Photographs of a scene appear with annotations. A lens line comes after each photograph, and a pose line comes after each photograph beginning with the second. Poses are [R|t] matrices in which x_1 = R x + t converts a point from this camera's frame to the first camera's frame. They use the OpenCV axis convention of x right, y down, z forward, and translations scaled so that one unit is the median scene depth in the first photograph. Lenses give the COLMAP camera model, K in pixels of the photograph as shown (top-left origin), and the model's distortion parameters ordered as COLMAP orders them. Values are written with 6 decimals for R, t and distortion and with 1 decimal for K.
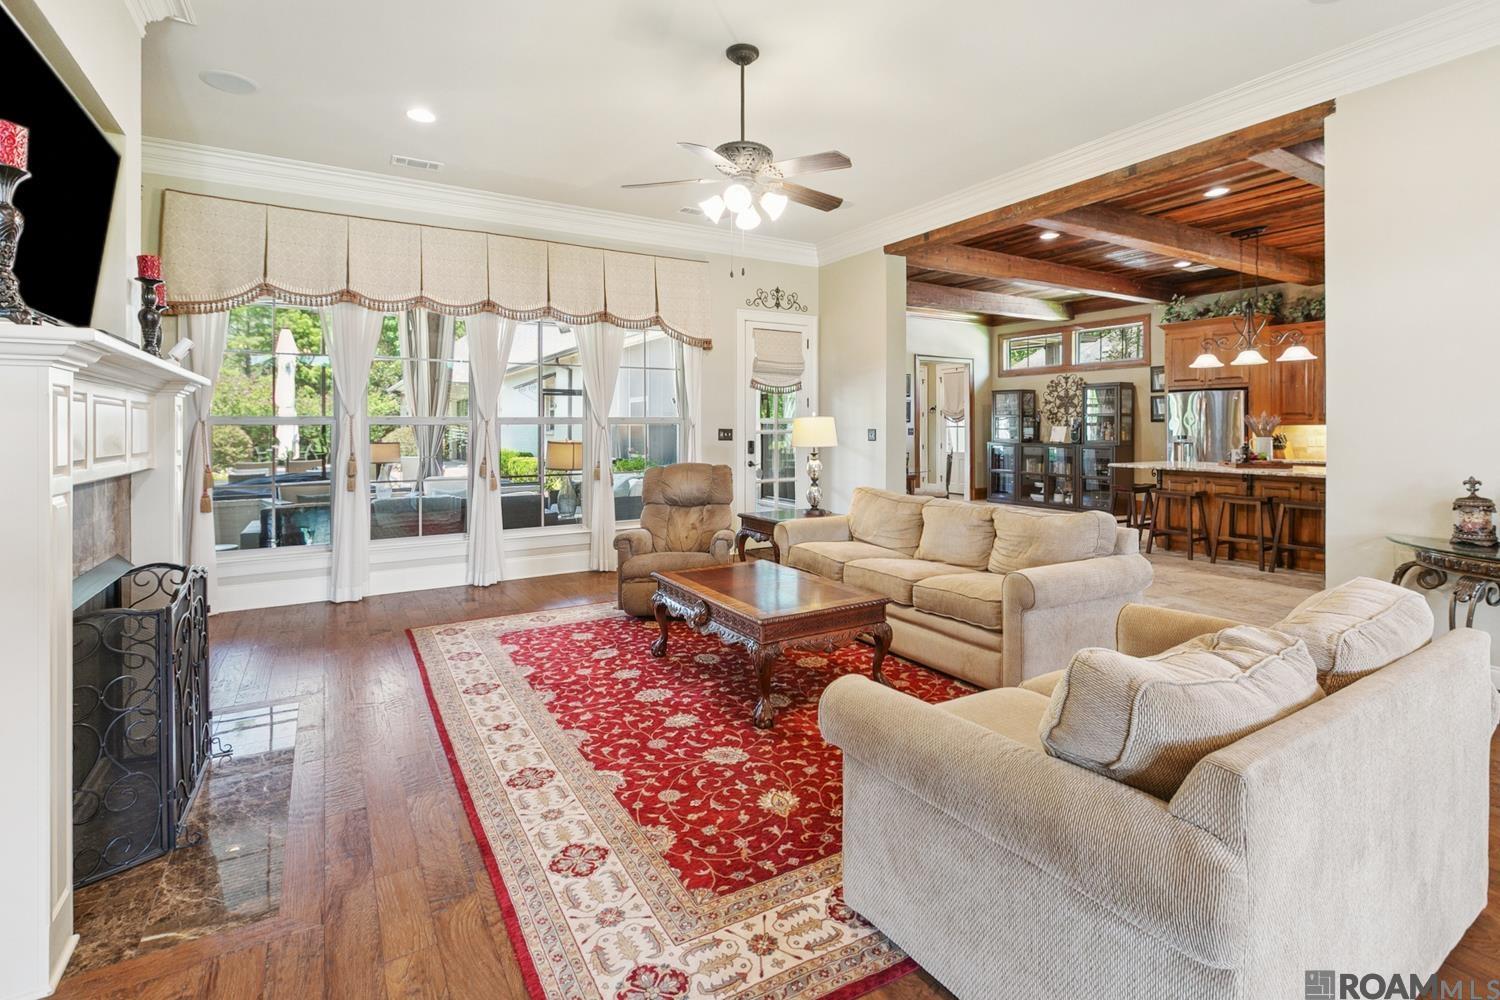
lens RADIAL K [[698.5, 0, 753.2], [0, 698.5, 424.8], [0, 0, 1]] dist [-0.003646, 0.000405]
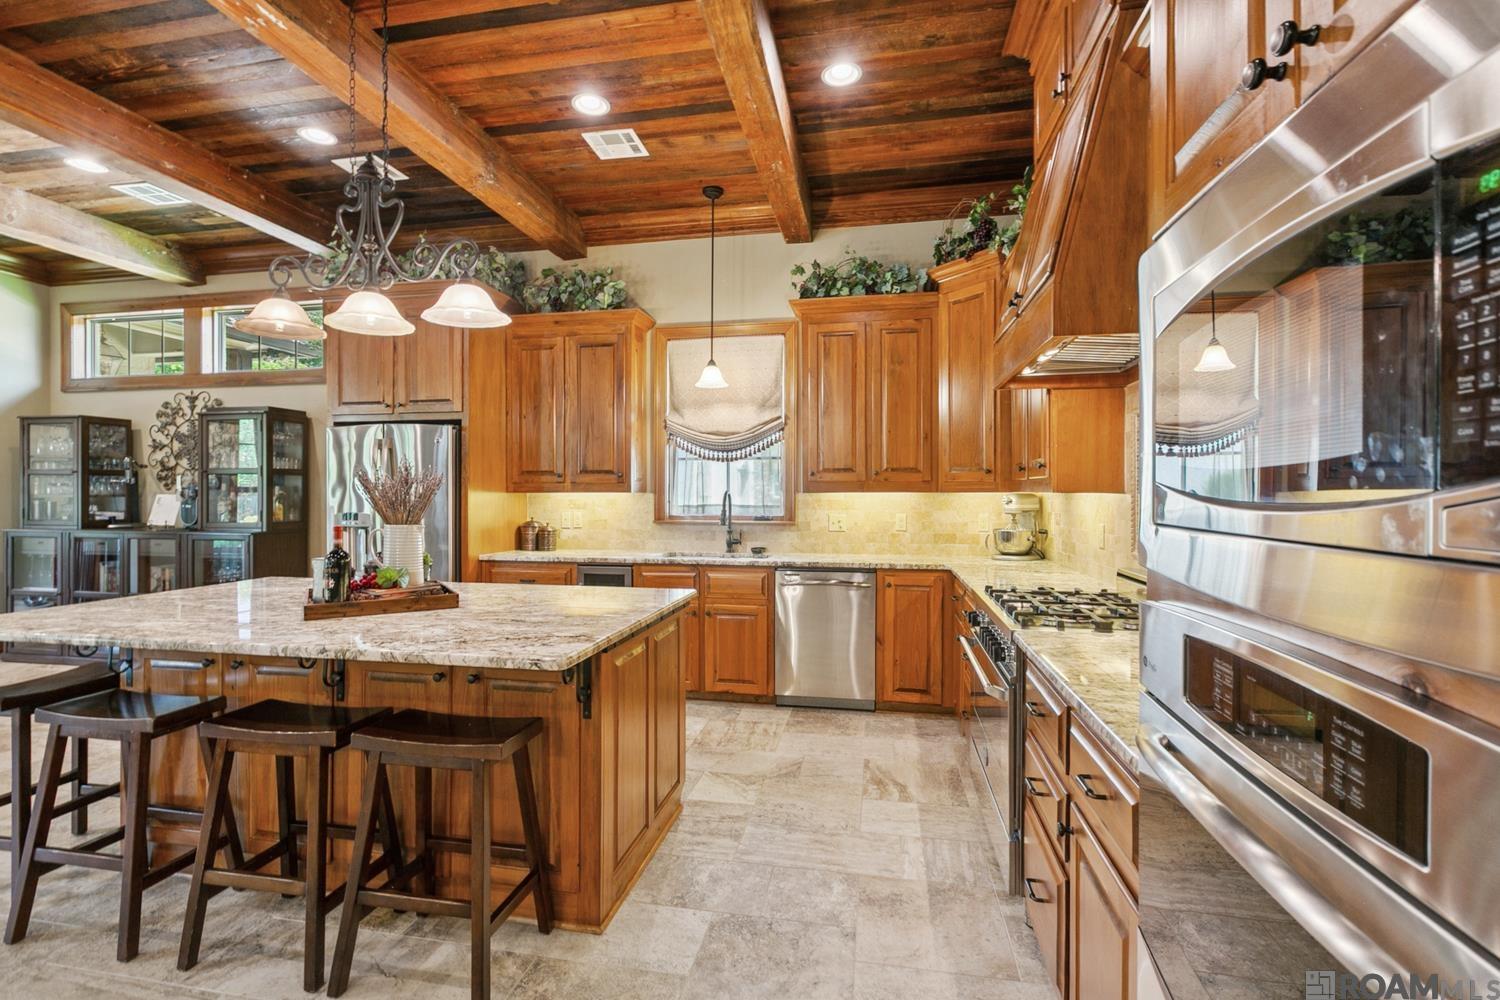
lens RADIAL K [[698.5, 0, 744.8], [0, 698.5, 499.2], [0, 0, 1]] dist [-0.003646, 0.000405]
pose [[0.674203, -0.005830, 0.738523, 0.346389], [-0.002202, 0.999949, 0.009904, 0.000085], [-0.738543, -0.008304, 0.674155, 0.362052]]
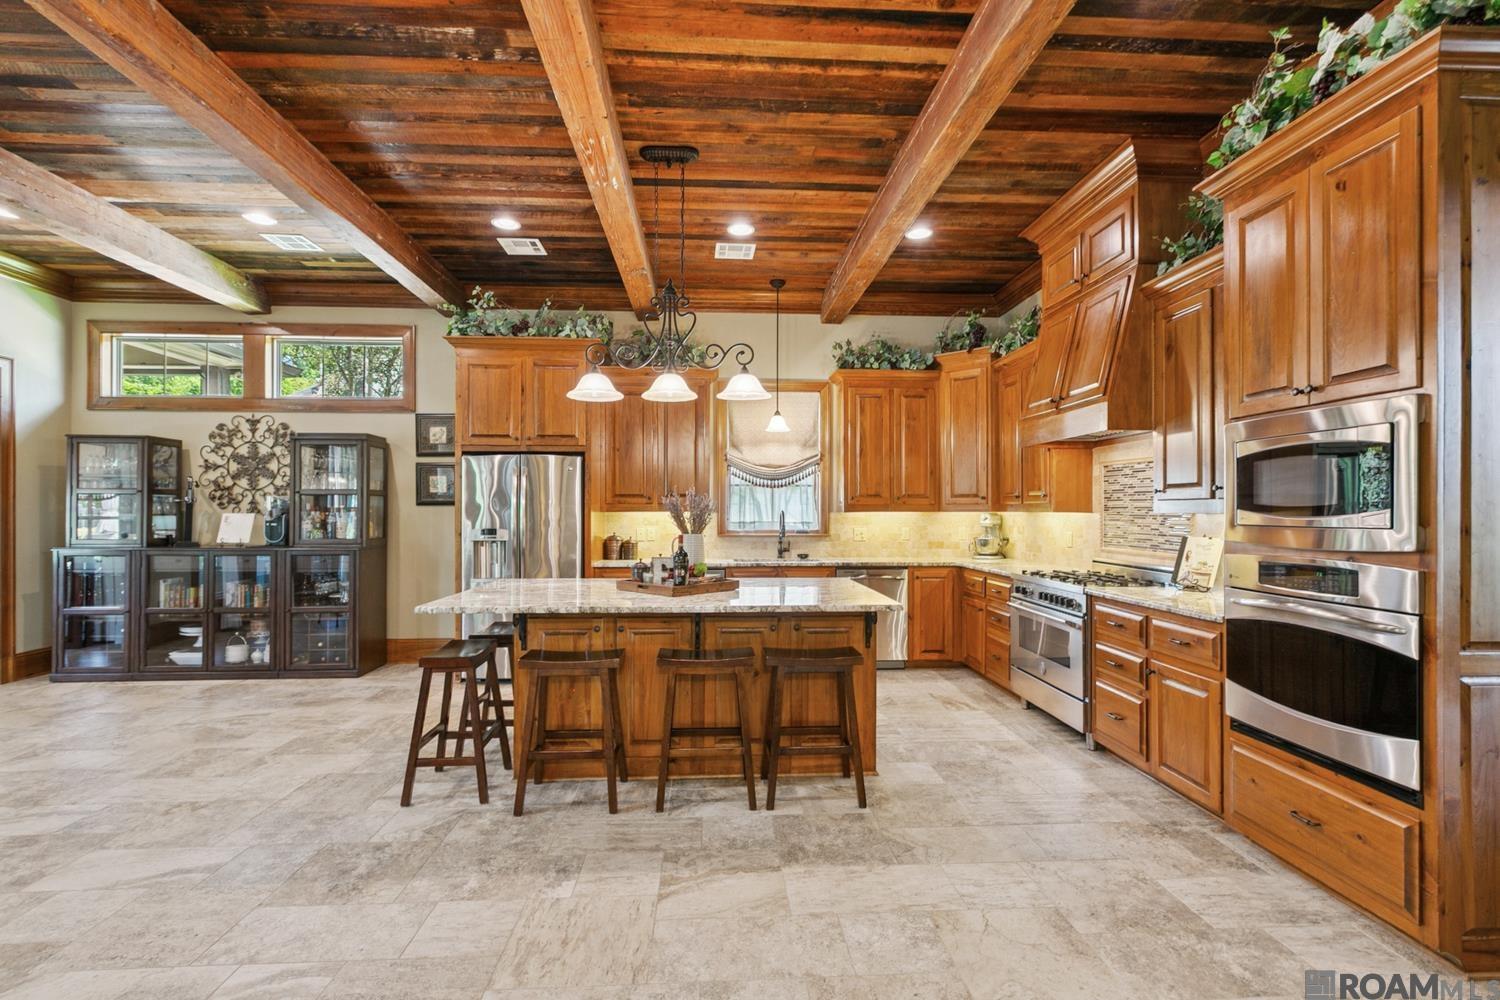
lens RADIAL K [[698.5, 0, 757.5], [0, 698.5, 508.2], [0, 0, 1]] dist [-0.003646, 0.000405]
pose [[0.463422, 0.005221, 0.886122, 0.158145], [-0.003068, 0.999986, -0.004287, -0.000276], [-0.886132, -0.000732, 0.463431, 0.416487]]
